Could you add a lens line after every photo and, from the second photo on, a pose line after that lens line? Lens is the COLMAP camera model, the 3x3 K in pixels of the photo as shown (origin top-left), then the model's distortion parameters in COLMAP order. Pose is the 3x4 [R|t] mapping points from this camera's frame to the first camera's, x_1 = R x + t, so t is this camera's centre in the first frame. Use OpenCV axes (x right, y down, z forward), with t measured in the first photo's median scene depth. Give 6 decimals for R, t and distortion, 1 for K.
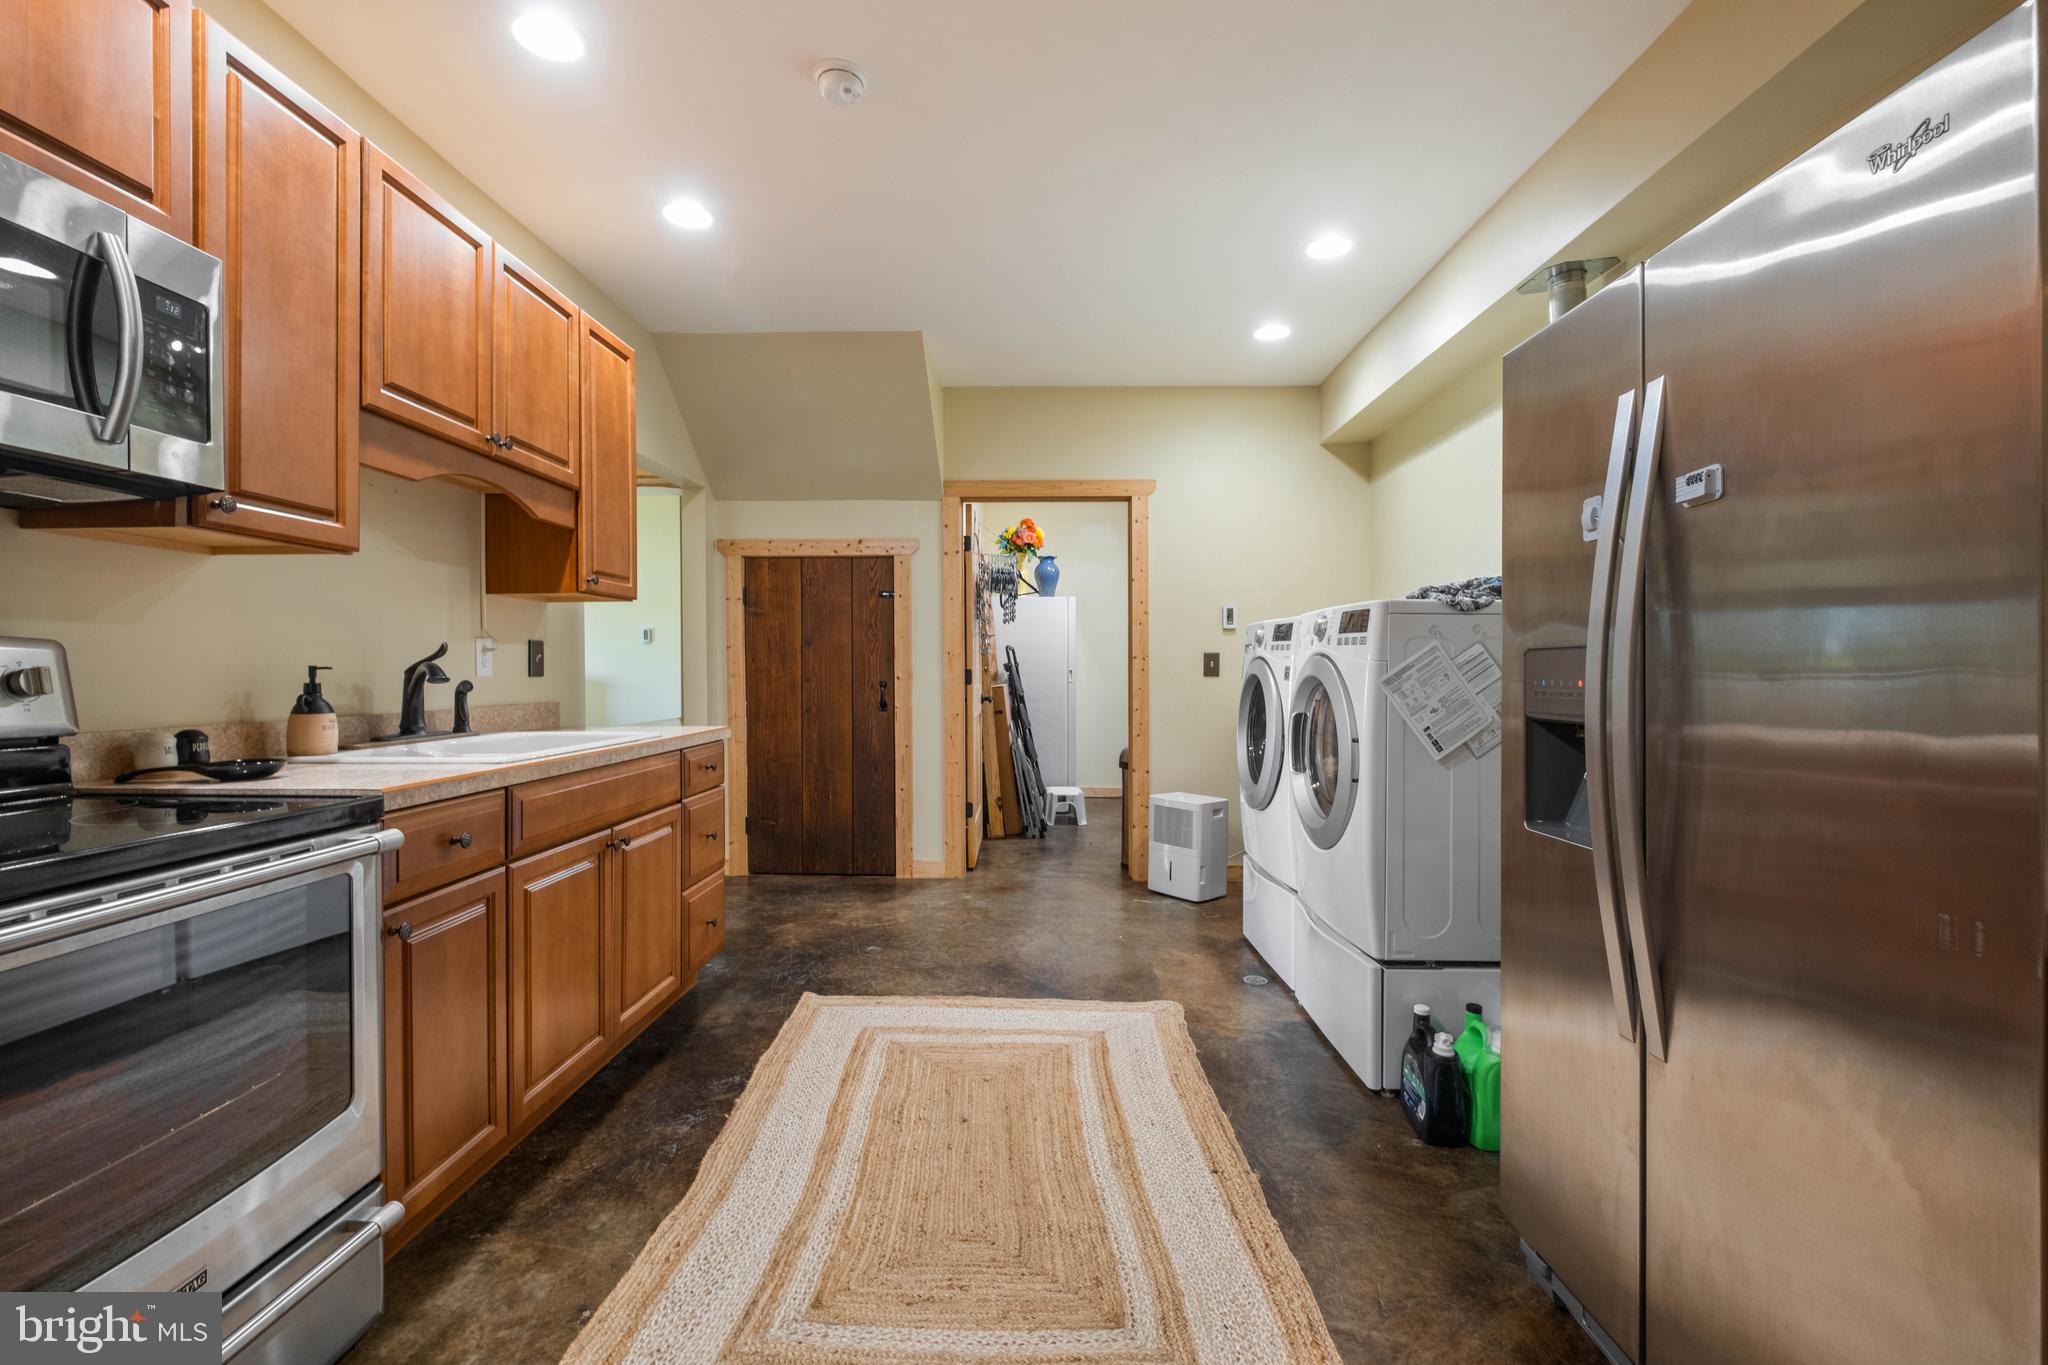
lens RADIAL K [[884.4, 0, 1021.1], [0, 884.4, 672.4], [0, 0, 1]] dist [0.003499, -0.006706]
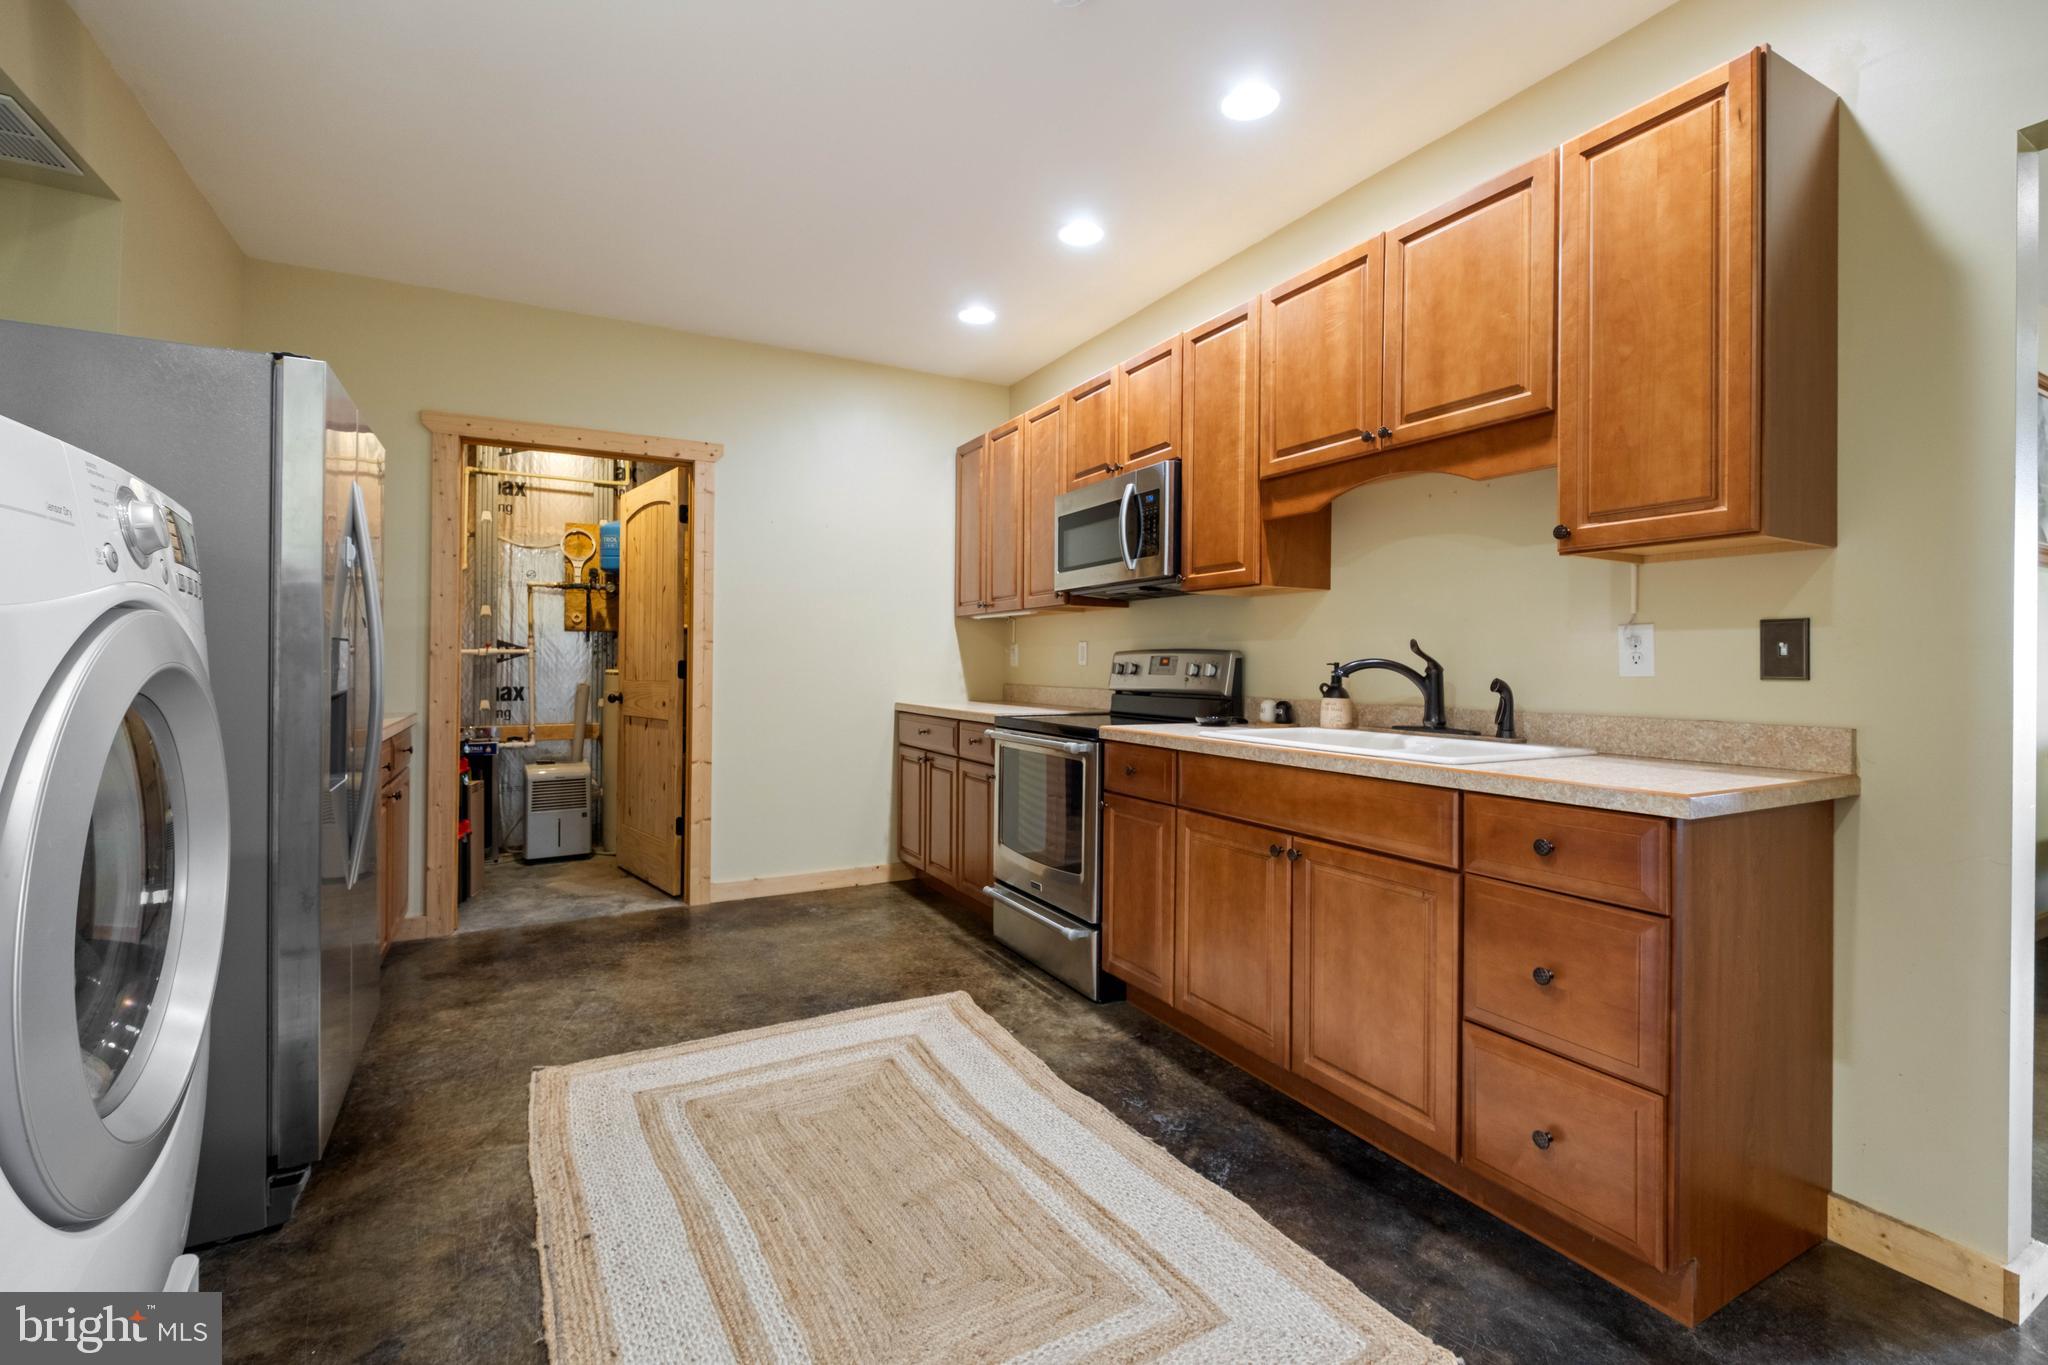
lens RADIAL K [[899.1, 0, 1031.6], [0, 899.1, 655.9], [0, 0, 1]] dist [0.002557, -0.007509]
pose [[-0.863022, -0.013480, -0.504987, 0.217785], [-0.011203, 0.999909, -0.007546, -0.001588], [0.505043, -0.000855, -0.863094, 1.460630]]
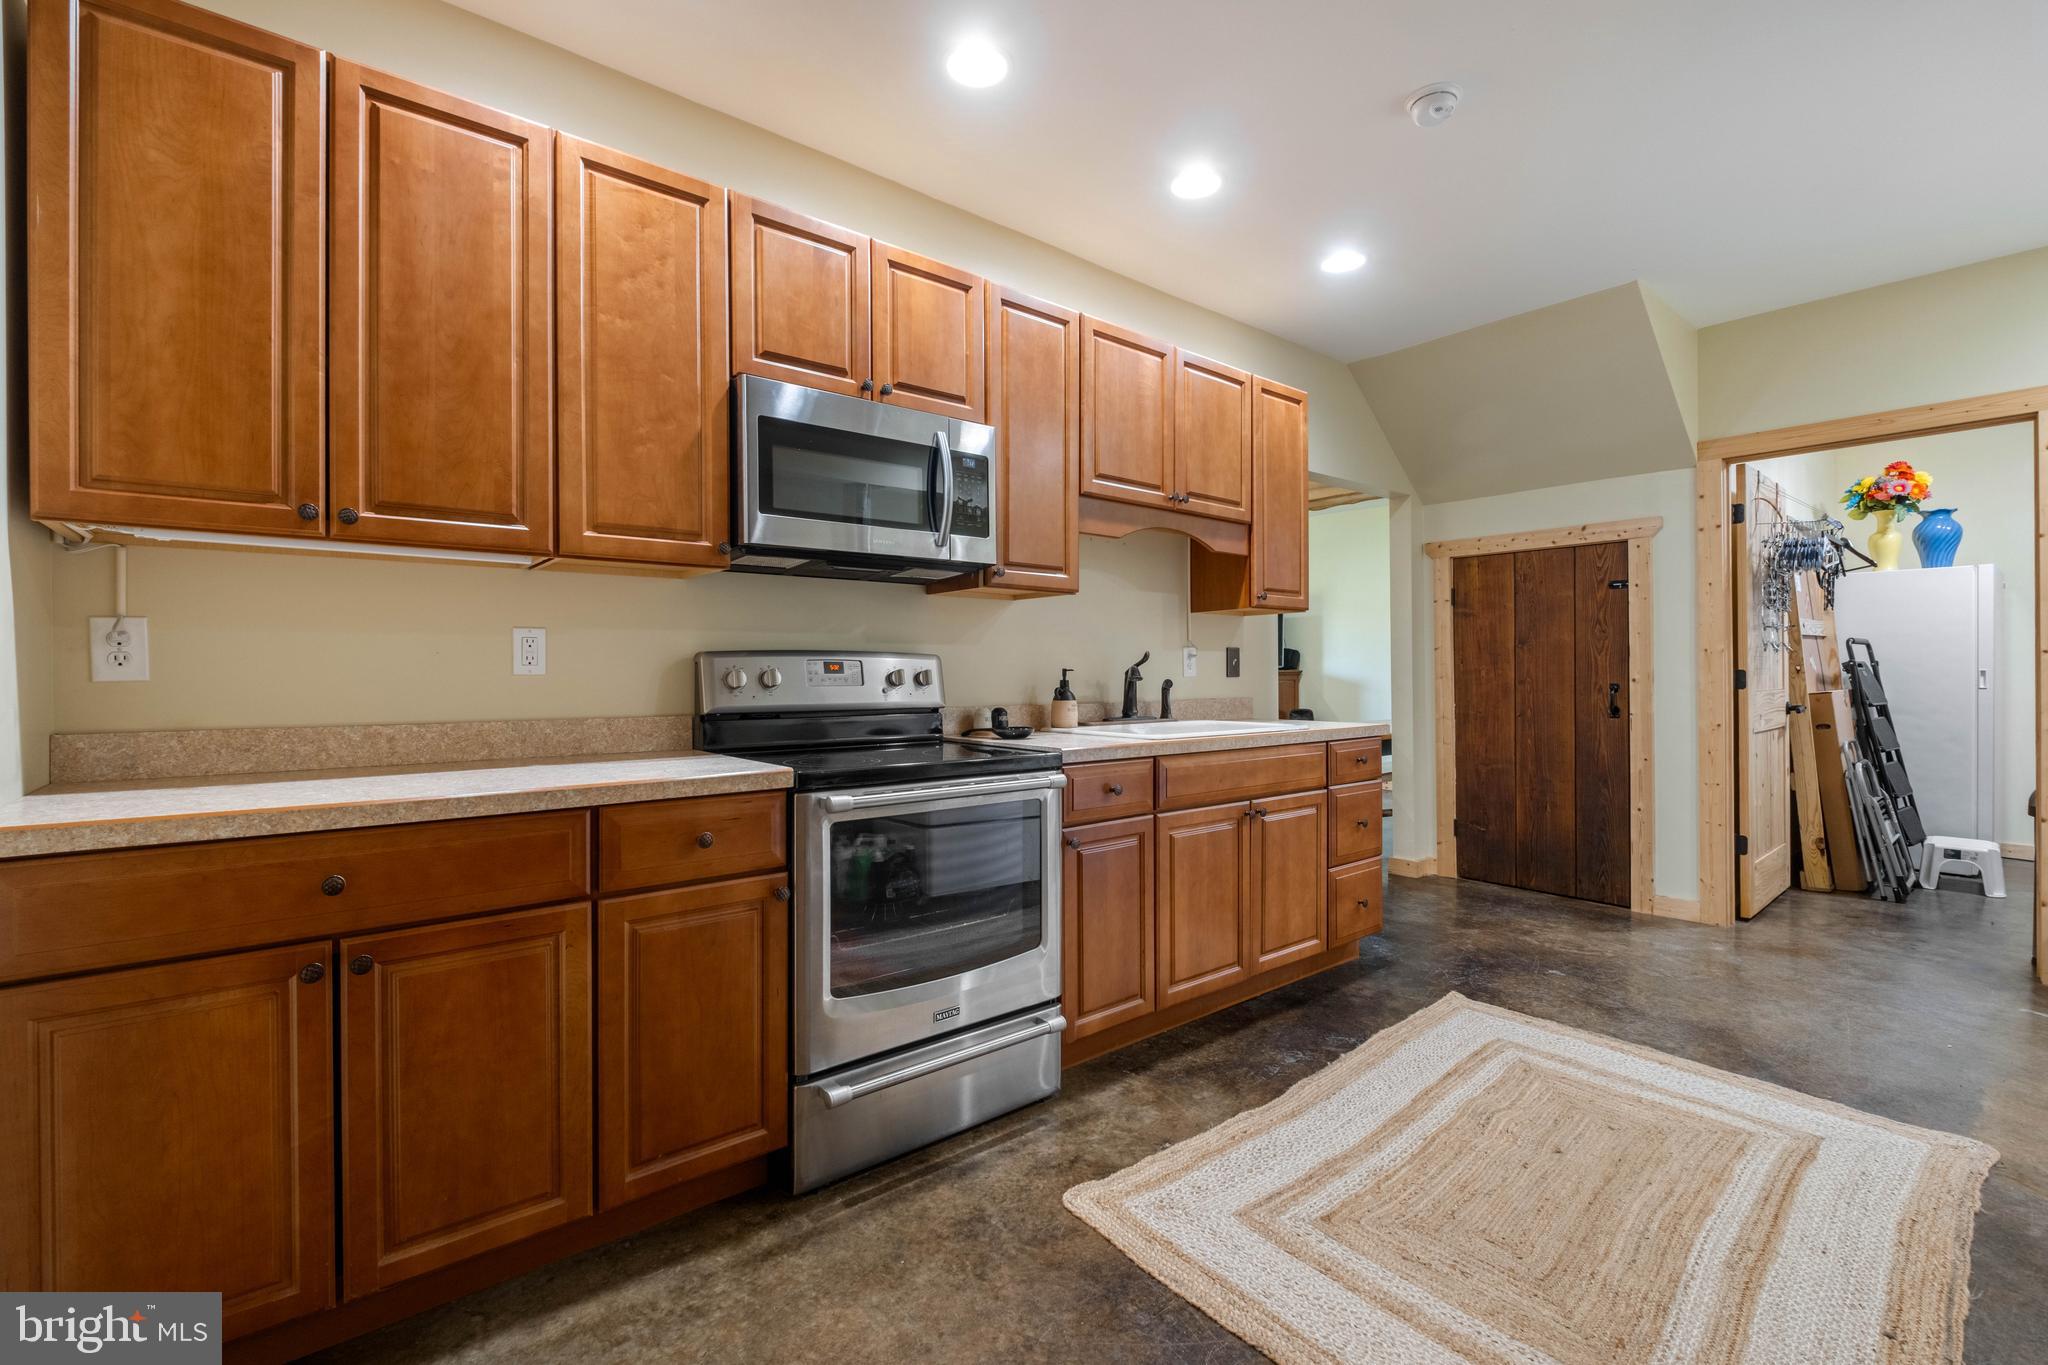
lens RADIAL K [[884.4, 0, 1021.1], [0, 884.4, 672.4], [0, 0, 1]] dist [0.003499, -0.006706]
pose [[0.653056, -0.000972, -0.757309, 0.223827], [-0.000830, 0.999998, -0.002000, 0.001430], [0.757309, 0.001935, 0.653054, -0.034620]]
